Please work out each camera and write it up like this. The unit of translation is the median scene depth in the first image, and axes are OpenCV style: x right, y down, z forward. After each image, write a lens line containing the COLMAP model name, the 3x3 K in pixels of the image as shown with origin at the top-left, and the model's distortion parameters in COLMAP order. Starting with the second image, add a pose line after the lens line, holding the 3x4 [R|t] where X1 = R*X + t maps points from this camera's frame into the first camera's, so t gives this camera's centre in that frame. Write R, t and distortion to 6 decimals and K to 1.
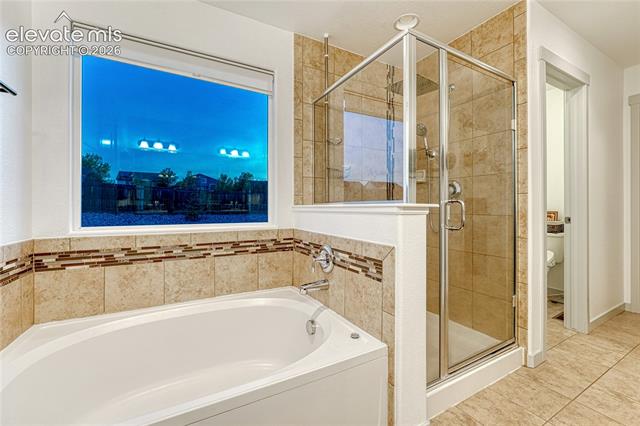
lens RADIAL K [[264.8, 0, 321.4], [0, 264.8, 207.2], [0, 0, 1]] dist [-0.003290, -0.000121]
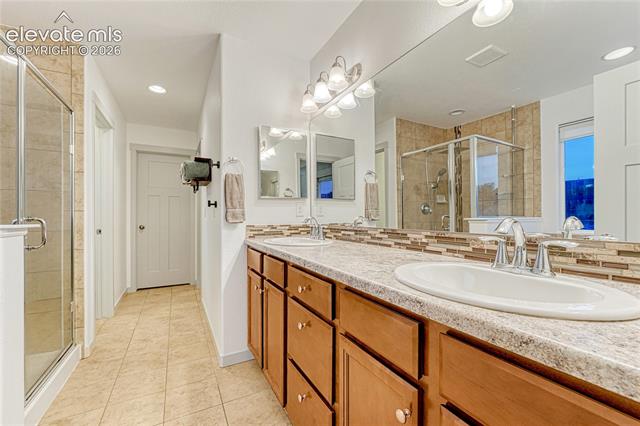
lens RADIAL K [[264.8, 0, 321.4], [0, 264.8, 207.2], [0, 0, 1]] dist [-0.003290, -0.000121]
pose [[-0.004786, 0.031847, 0.999481, -0.404972], [0.004009, 0.999485, -0.031828, -0.028293], [-0.999981, 0.003854, -0.004911, -0.054646]]
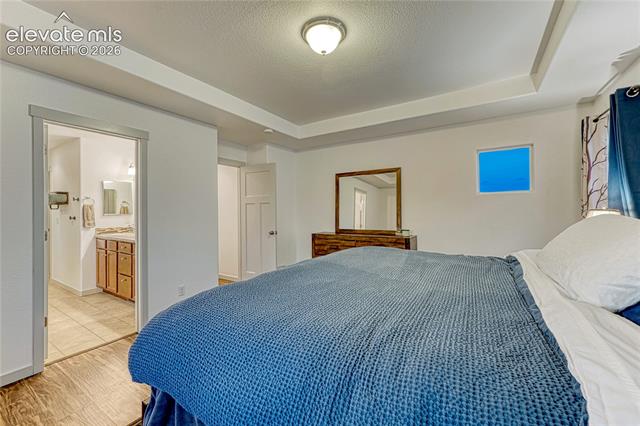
lens RADIAL K [[258.6, 0, 319.6], [0, 258.6, 209.3], [0, 0, 1]] dist [-0.000262, 0.000169]
pose [[-0.480599, 0.008937, 0.876895, -2.986086], [0.007590, 0.999953, -0.006031, -0.168362], [-0.876908, 0.003757, -0.480644, -0.514598]]
